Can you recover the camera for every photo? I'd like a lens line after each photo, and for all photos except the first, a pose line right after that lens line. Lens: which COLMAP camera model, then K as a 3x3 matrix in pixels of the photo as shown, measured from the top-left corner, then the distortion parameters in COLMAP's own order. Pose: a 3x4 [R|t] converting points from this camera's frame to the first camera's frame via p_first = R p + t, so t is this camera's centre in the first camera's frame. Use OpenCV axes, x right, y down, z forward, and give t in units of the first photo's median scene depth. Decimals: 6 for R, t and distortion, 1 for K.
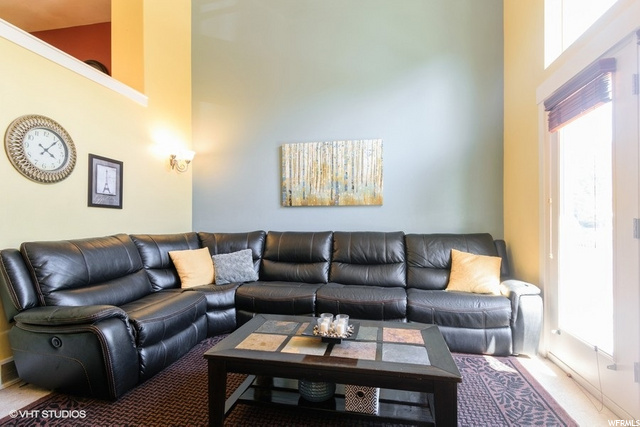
lens RADIAL K [[305.5, 0, 315.7], [0, 305.5, 217.9], [0, 0, 1]] dist [-0.001977, 0.000151]
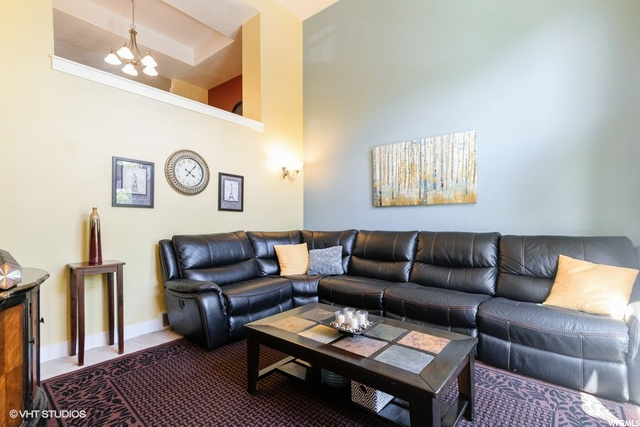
lens RADIAL K [[288.3, 0, 319.8], [0, 288.3, 217.5], [0, 0, 1]] dist [-0.000312, 0.002045]
pose [[0.894152, -0.007544, -0.447699, 0.241480], [0.007492, 0.999970, -0.001888, 0.000297], [0.447700, -0.001666, 0.894182, 0.034270]]
